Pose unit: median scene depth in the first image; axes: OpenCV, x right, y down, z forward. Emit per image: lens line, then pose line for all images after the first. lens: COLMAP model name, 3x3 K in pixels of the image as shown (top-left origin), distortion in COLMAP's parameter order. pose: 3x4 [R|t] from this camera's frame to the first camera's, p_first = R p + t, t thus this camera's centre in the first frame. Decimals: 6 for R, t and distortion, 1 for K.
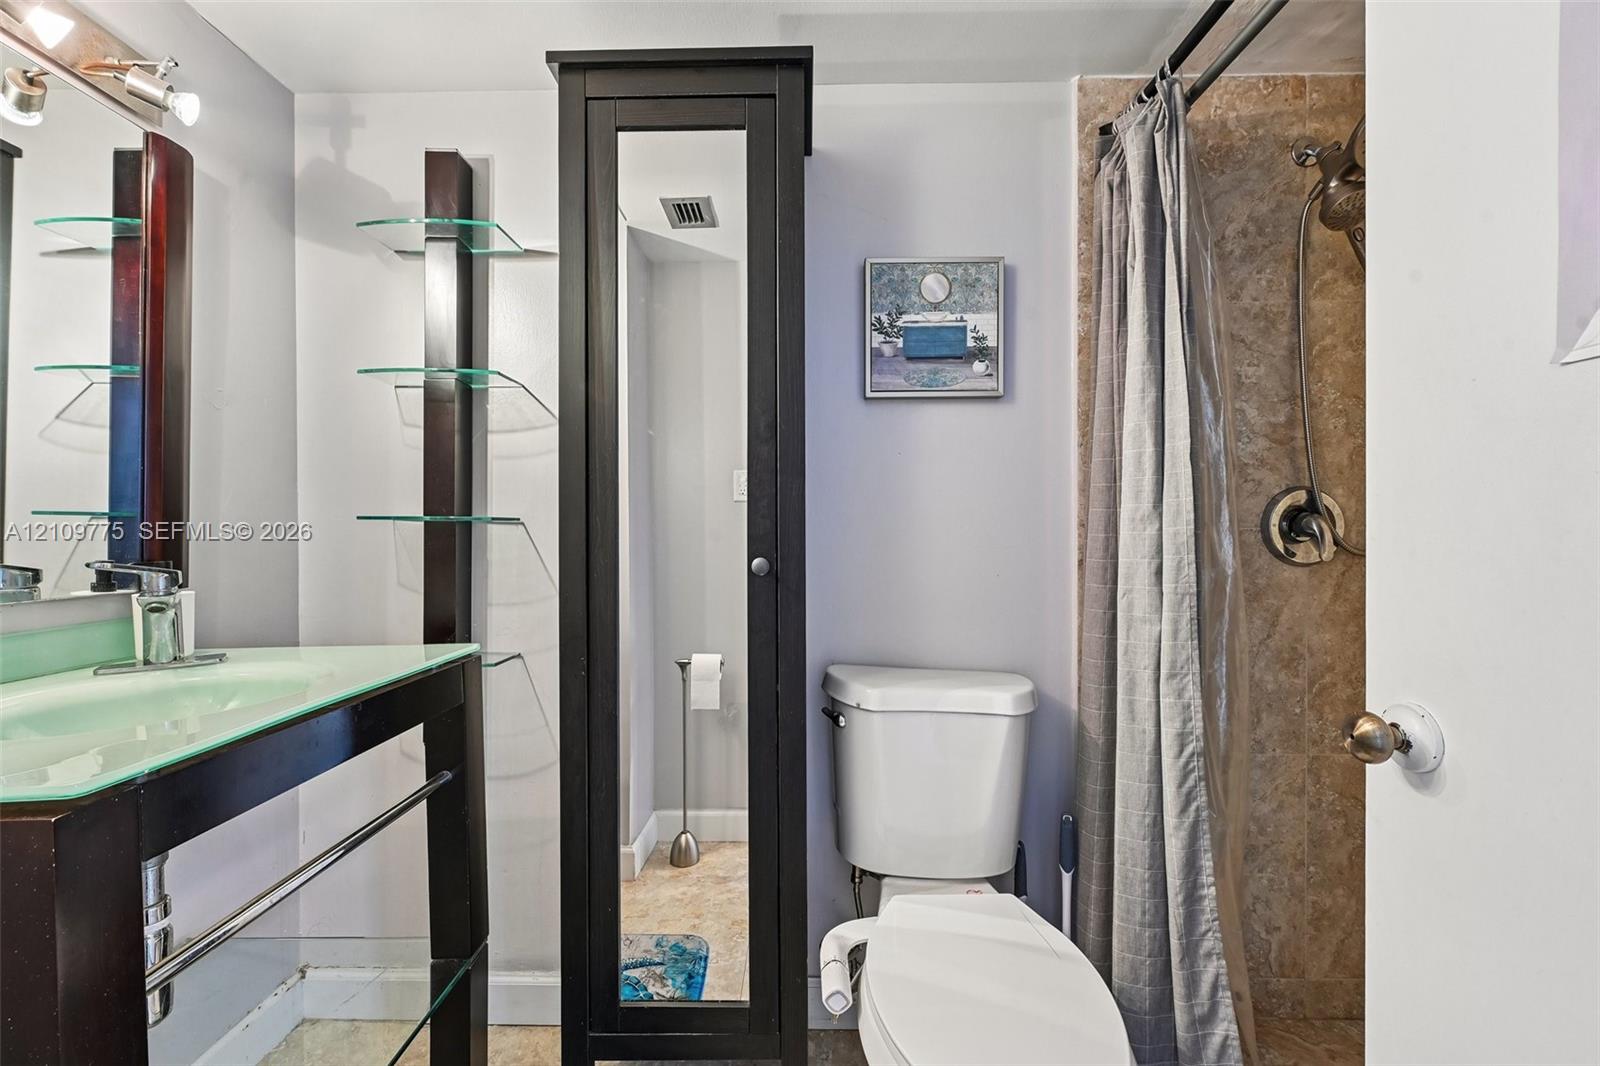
lens RADIAL K [[676.4, 0, 811.3], [0, 676.4, 539.5], [0, 0, 1]] dist [0.006642, -0.001633]
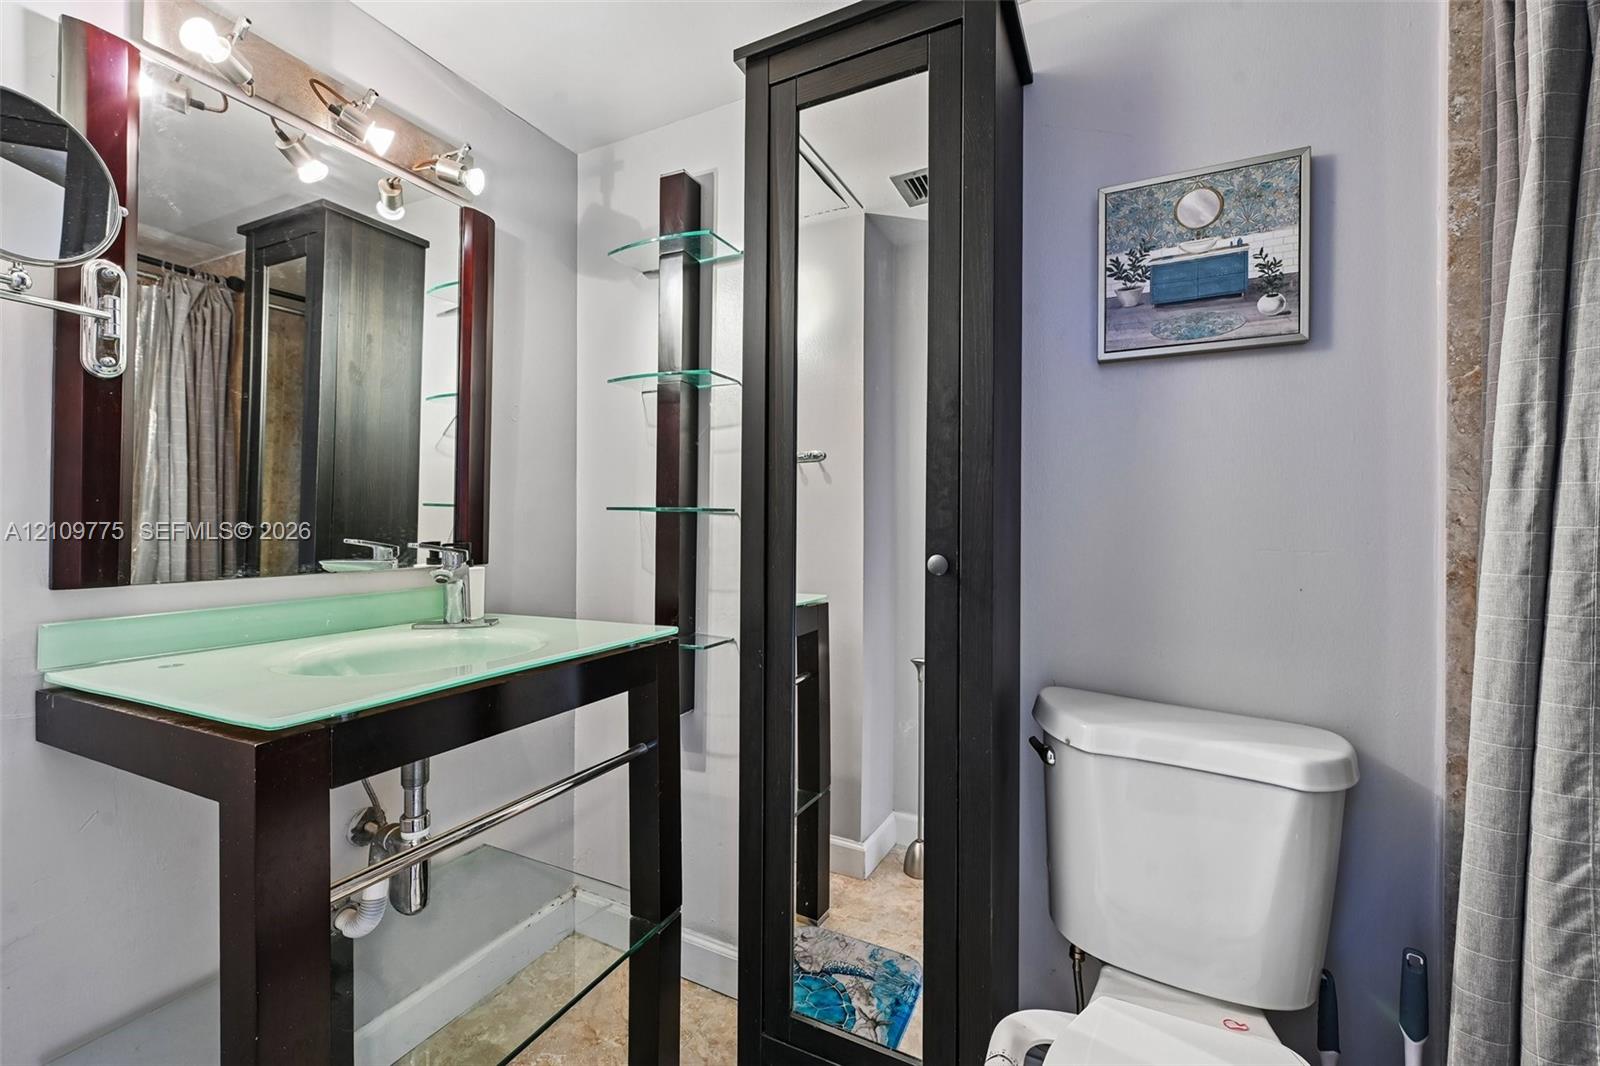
lens RADIAL K [[676.4, 0, 790.1], [0, 676.4, 524.0], [0, 0, 1]] dist [0.006642, -0.001633]
pose [[0.891588, 0.011642, -0.452699, 0.123711], [-0.016594, 0.999838, -0.006970, -0.002704], [0.452544, 0.013727, 0.891636, 0.114062]]
